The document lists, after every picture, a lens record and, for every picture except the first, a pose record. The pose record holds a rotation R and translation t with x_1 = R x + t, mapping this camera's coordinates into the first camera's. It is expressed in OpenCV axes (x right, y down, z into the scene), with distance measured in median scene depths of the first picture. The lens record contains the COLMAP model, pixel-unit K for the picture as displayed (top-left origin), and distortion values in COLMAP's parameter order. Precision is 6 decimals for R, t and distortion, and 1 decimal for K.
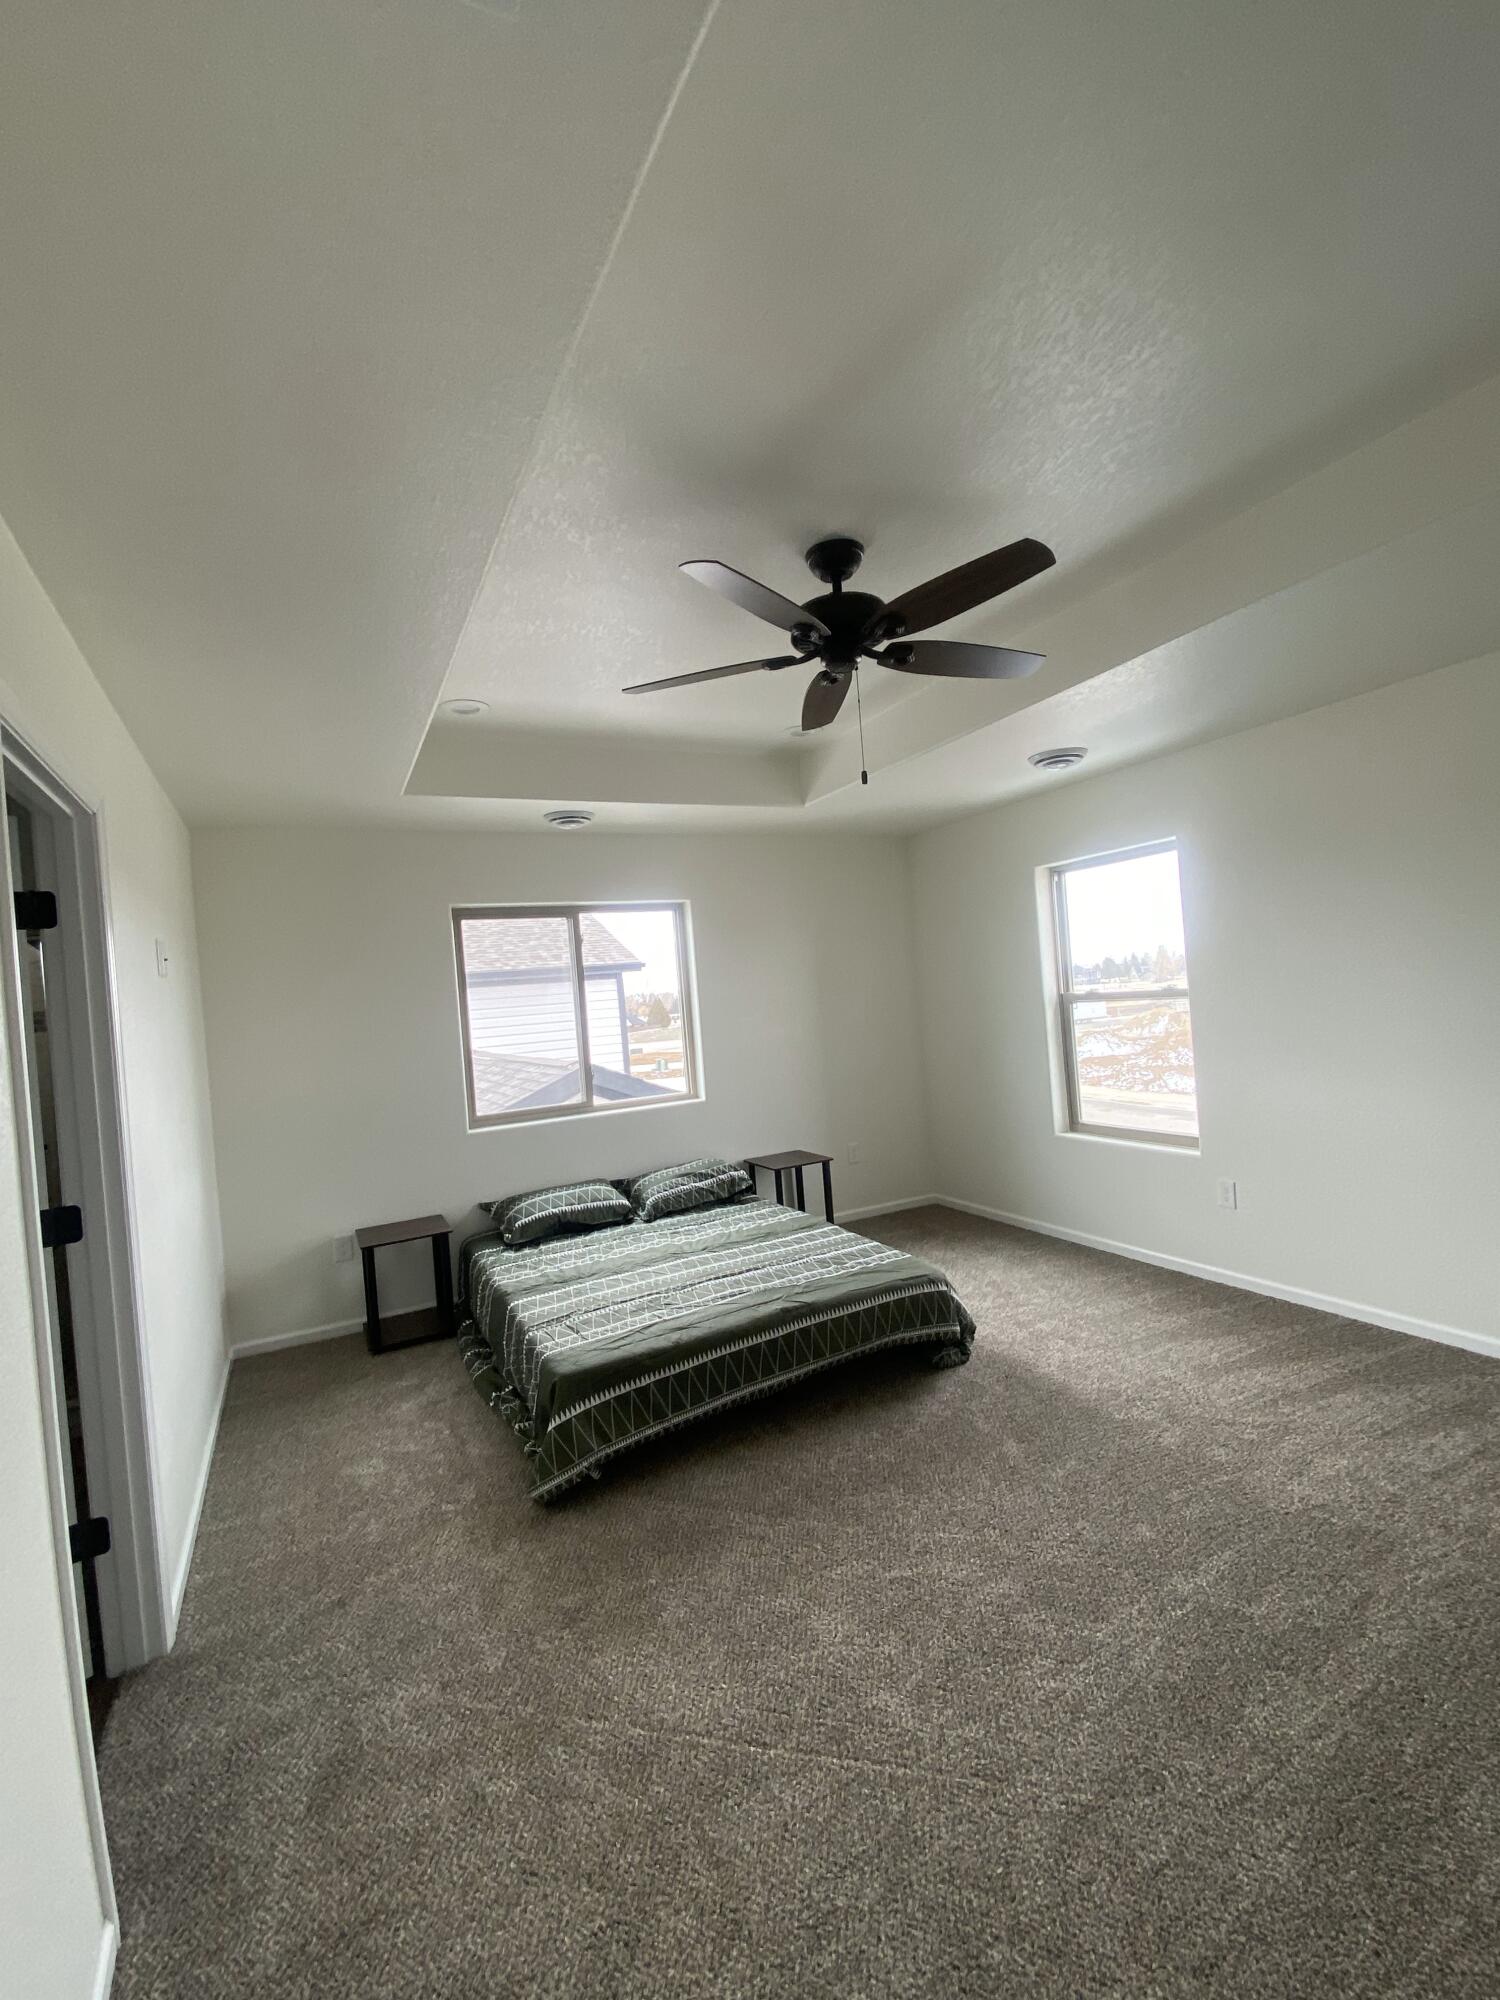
lens RADIAL K [[904.5, 0, 735.9], [0, 904.5, 992.2], [0, 0, 1]] dist [-0.028029, -0.006909]
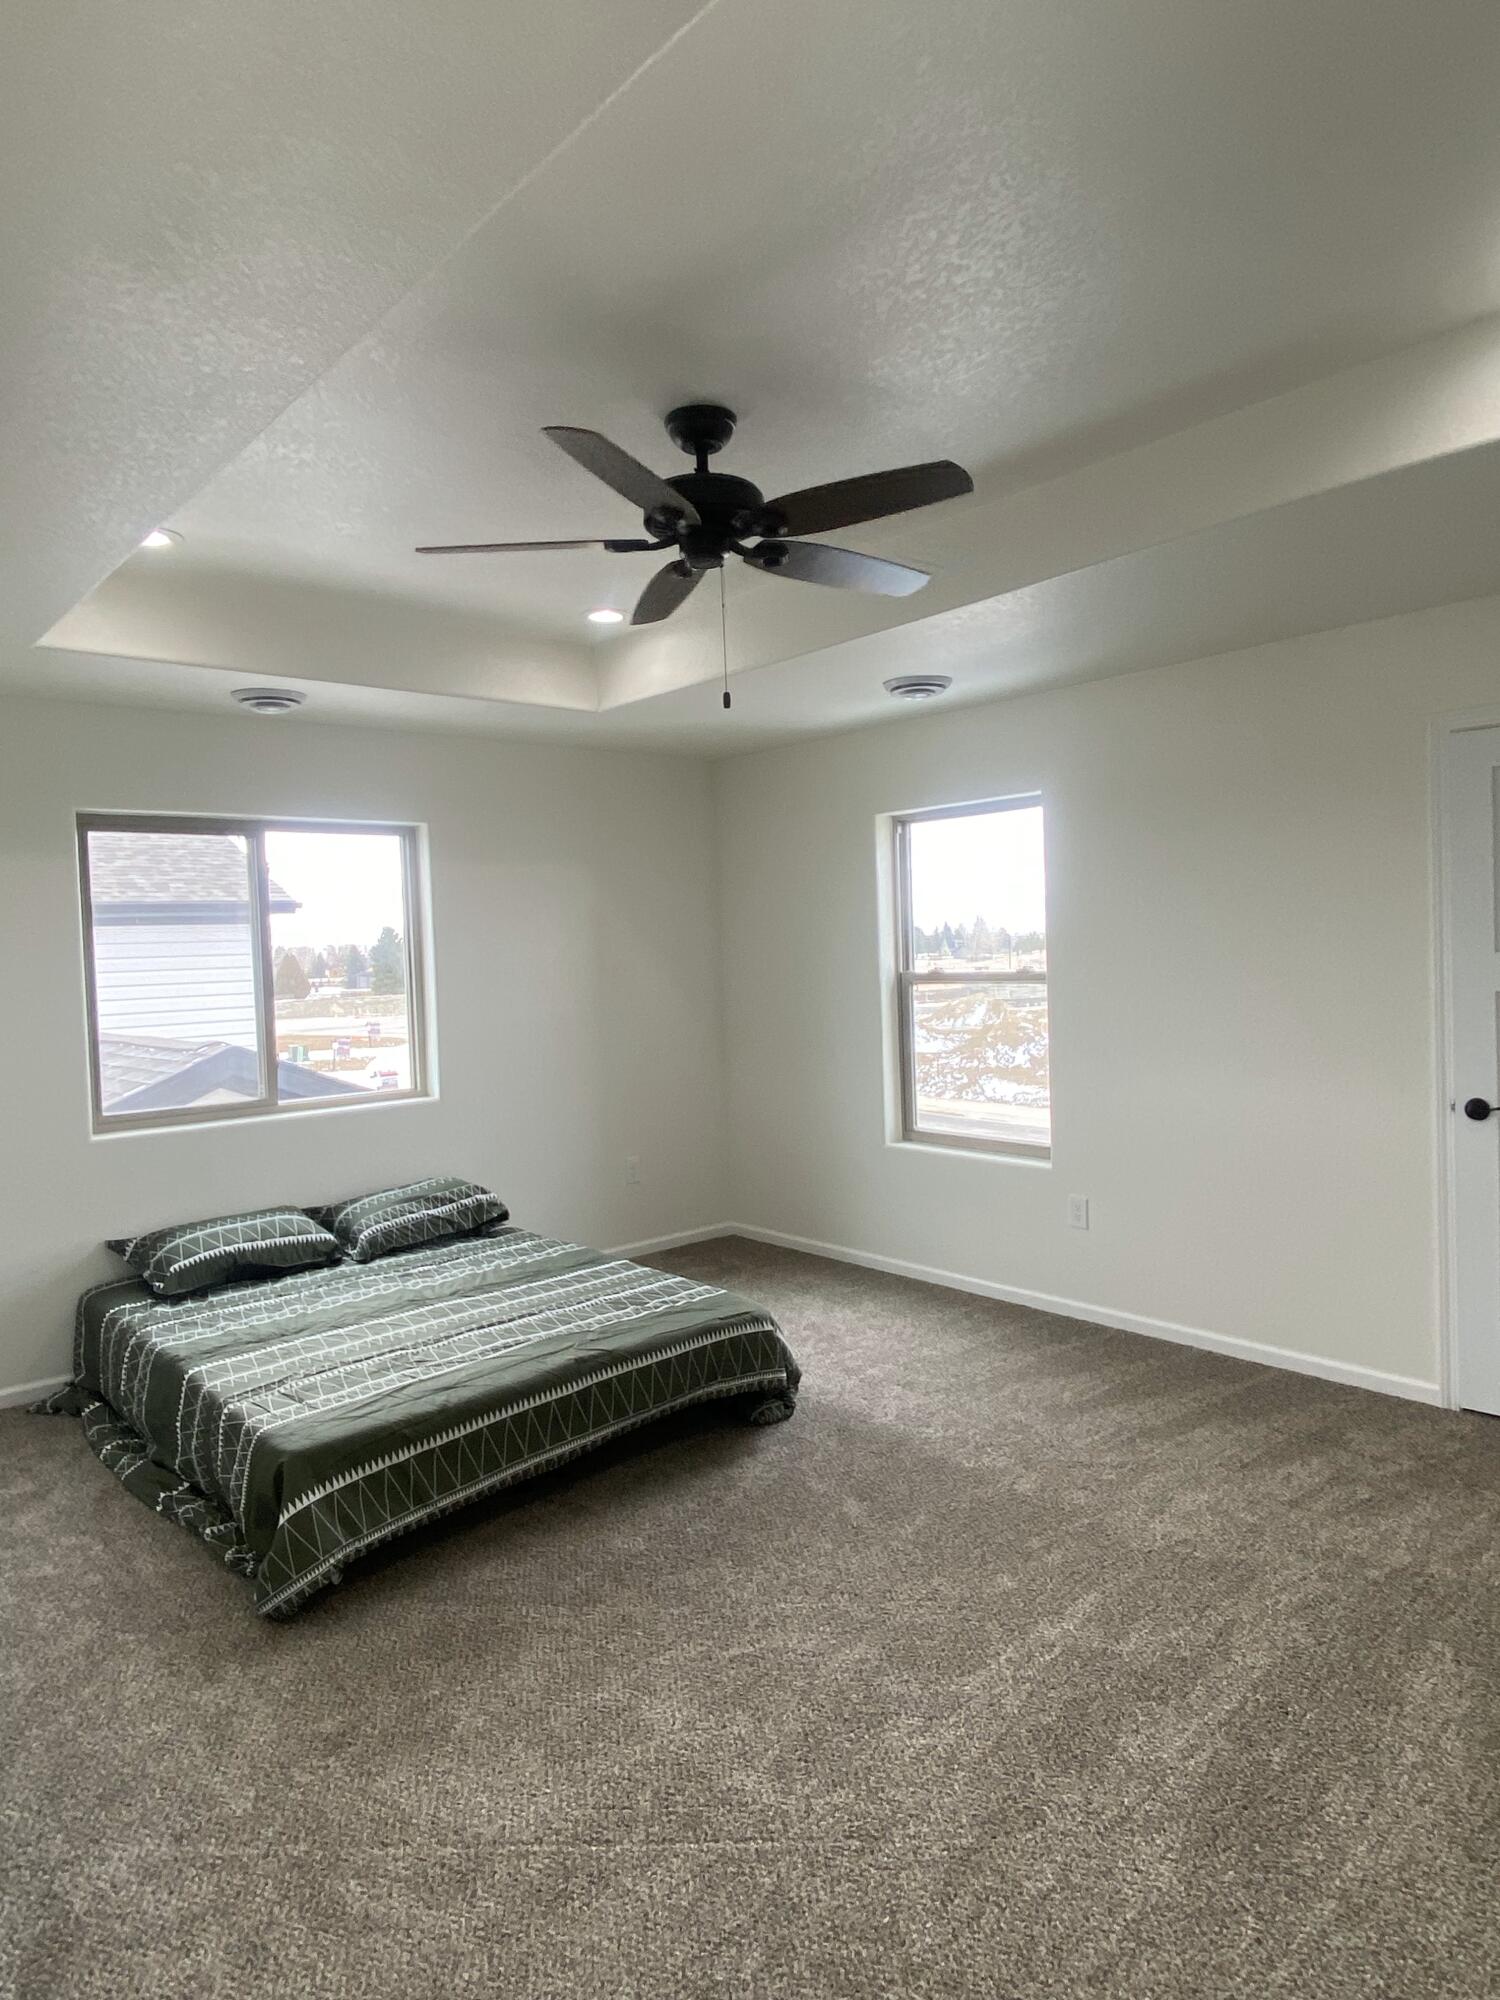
lens RADIAL K [[1251.6, 0, 734.9], [0, 1251.6, 995.9], [0, 0, 1]] dist [-0.041689, -0.013888]
pose [[0.968225, 0.029108, 0.248383, -0.113651], [-0.036275, 0.999046, 0.024326, 0.001960], [-0.247438, -0.032563, 0.968356, -0.100666]]
